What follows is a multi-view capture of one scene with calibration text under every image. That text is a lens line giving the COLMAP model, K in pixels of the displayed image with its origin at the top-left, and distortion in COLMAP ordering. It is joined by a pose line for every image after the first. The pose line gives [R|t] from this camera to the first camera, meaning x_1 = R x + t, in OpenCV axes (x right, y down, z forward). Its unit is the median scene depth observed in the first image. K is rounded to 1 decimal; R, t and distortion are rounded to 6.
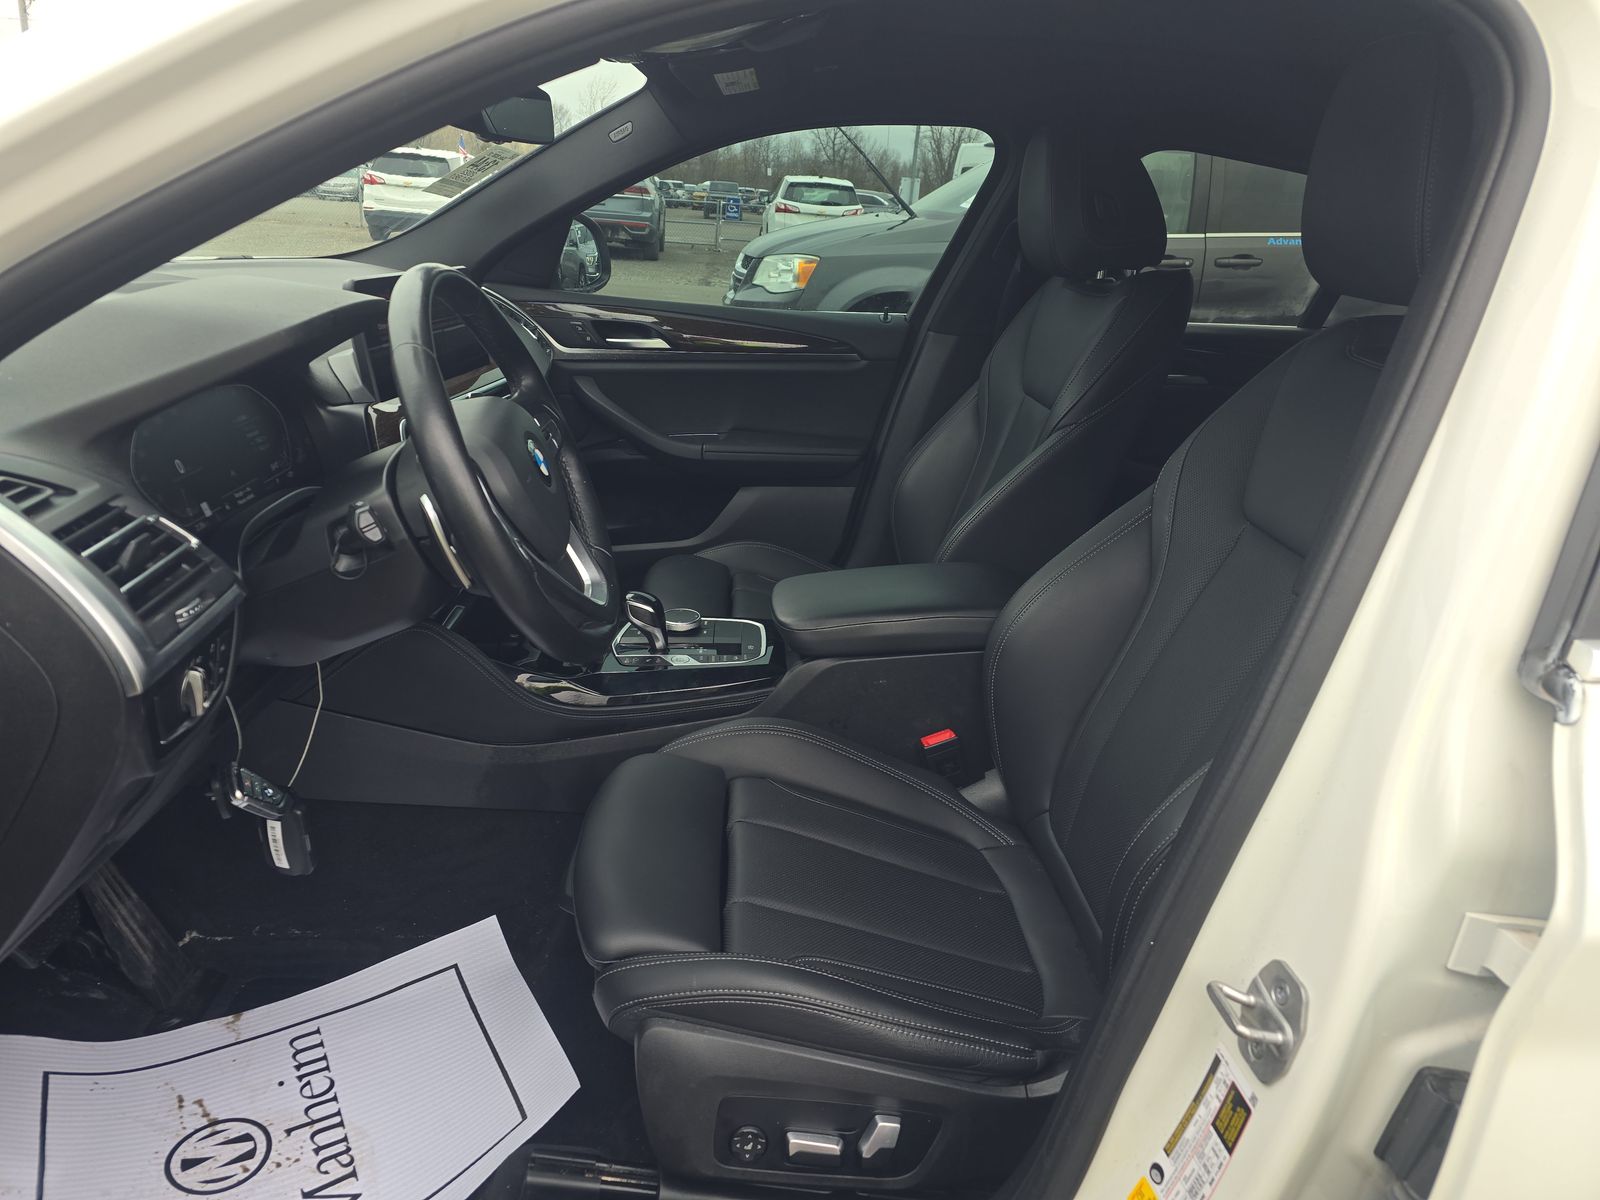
lens RADIAL K [[1066.2, 0, 793.2], [0, 1066.2, 599.8], [0, 0, 1]] dist [0.043792, -0.025199]
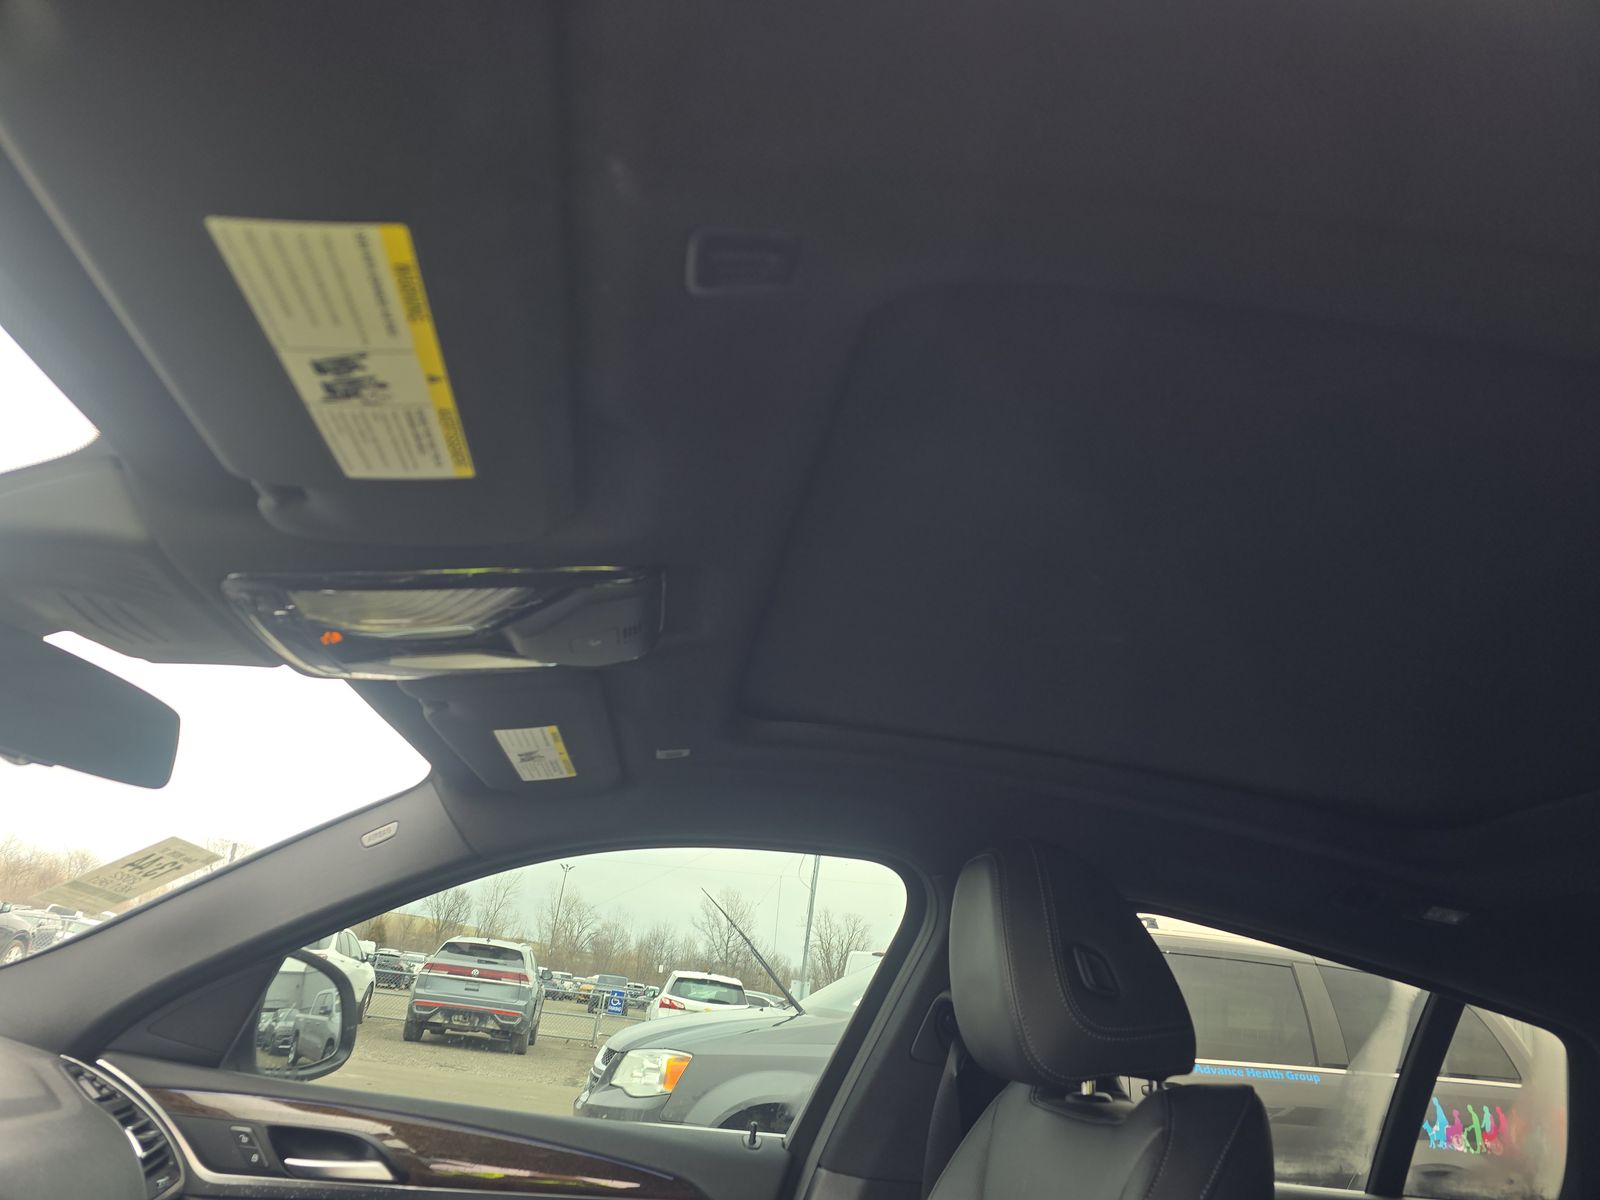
lens RADIAL K [[1066.2, 0, 789.7], [0, 1066.2, 584.5], [0, 0, 1]] dist [0.043792, -0.025199]
pose [[0.994308, 0.083281, 0.066447, 0.011998], [-0.017913, 0.745478, -0.666289, -0.026020], [-0.105024, 0.661307, 0.742727, 0.093744]]
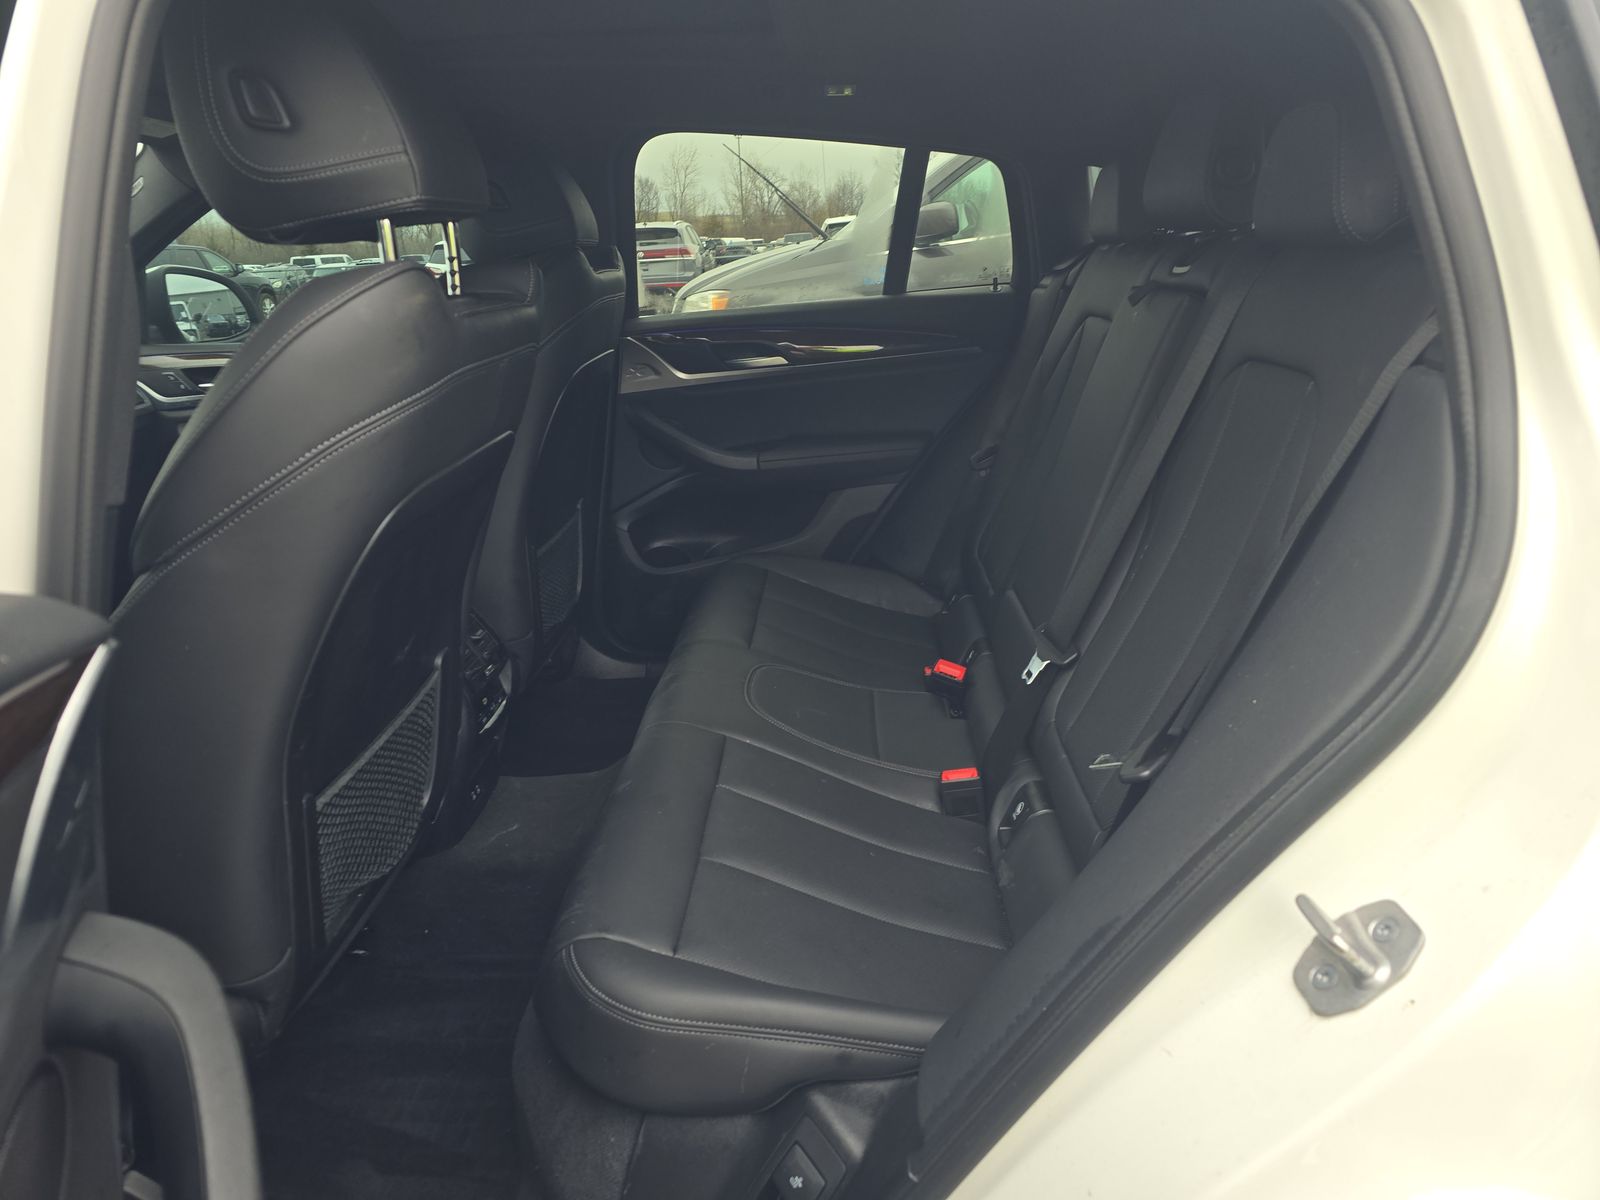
lens RADIAL K [[1066.2, 0, 802.3], [0, 1066.2, 593.6], [0, 0, 1]] dist [0.043792, -0.025199]
pose [[0.989463, -0.095639, -0.108706, 0.152774], [0.090689, 0.994643, -0.049610, 0.019023], [0.112868, 0.039228, 0.992835, 0.010839]]
